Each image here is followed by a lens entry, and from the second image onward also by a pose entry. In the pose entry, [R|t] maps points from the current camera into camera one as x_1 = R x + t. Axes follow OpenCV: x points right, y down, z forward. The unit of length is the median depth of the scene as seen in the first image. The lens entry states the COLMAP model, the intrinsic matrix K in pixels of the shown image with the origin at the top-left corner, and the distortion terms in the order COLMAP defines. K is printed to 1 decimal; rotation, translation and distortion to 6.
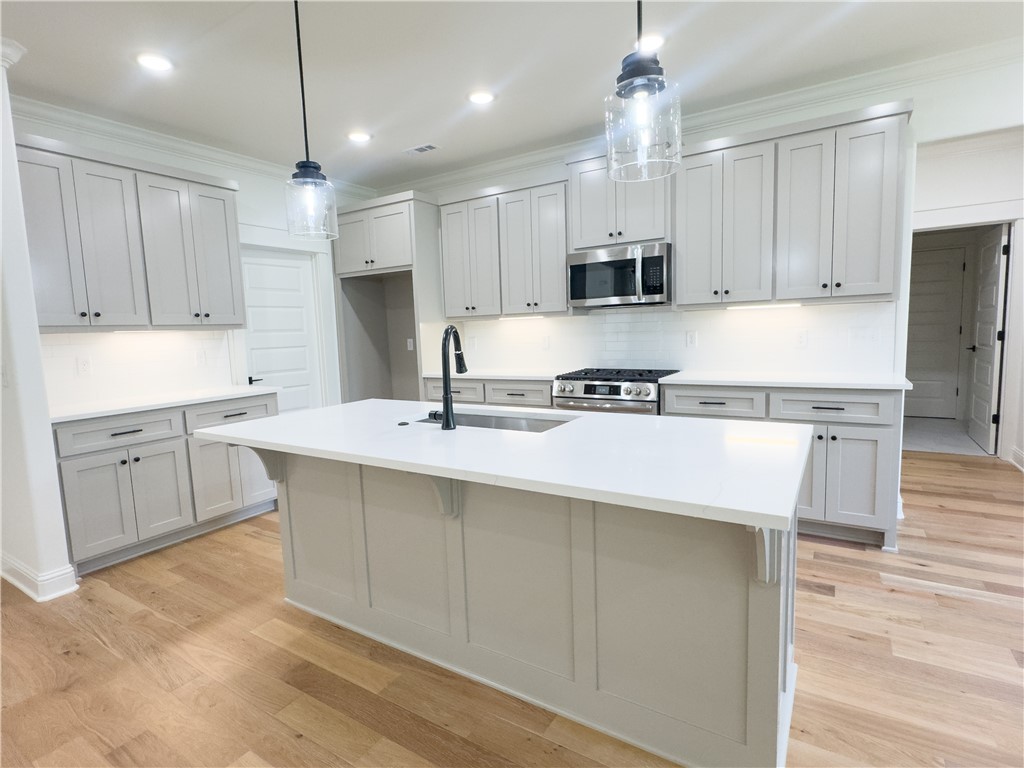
lens RADIAL K [[521.3, 0, 512.0], [0, 521.3, 384.0], [0, 0, 1]] dist [-0.004549, -0.000340]
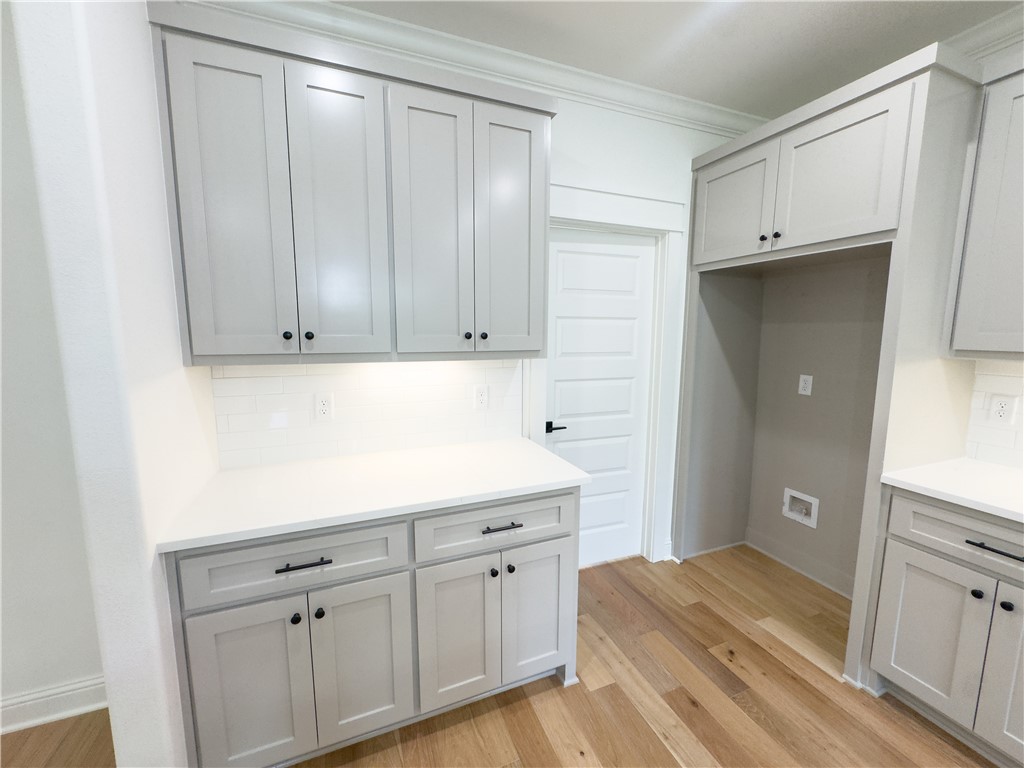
lens RADIAL K [[411.3, 0, 512.0], [0, 411.3, 384.0], [0, 0, 1]] dist [-0.003943, -0.000494]
pose [[0.811455, 0.115016, -0.572986, -0.268543], [-0.094166, 0.993364, 0.066042, -0.103135], [0.576779, 0.000366, 0.816900, 0.592332]]
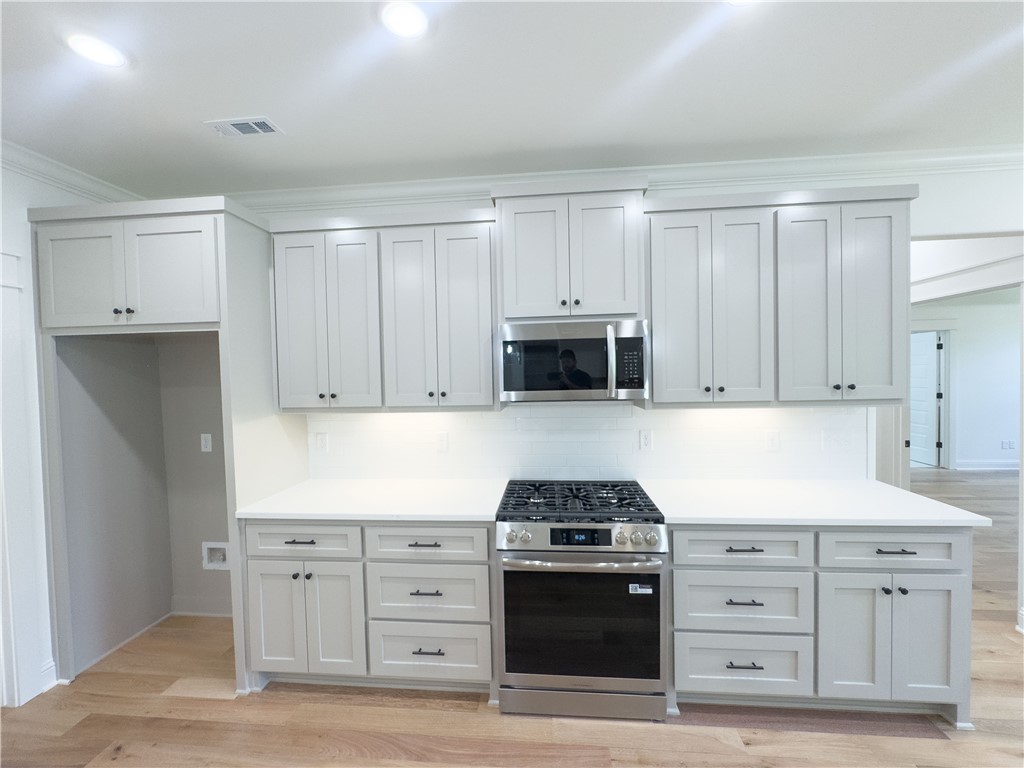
lens RADIAL K [[411.3, 0, 512.0], [0, 411.3, 384.0], [0, 0, 1]] dist [-0.003943, -0.000494]
pose [[0.891360, 0.002497, 0.453289, -0.121143], [0.037704, 0.996111, -0.079629, -0.126336], [-0.451725, 0.088069, 0.887800, 0.511814]]
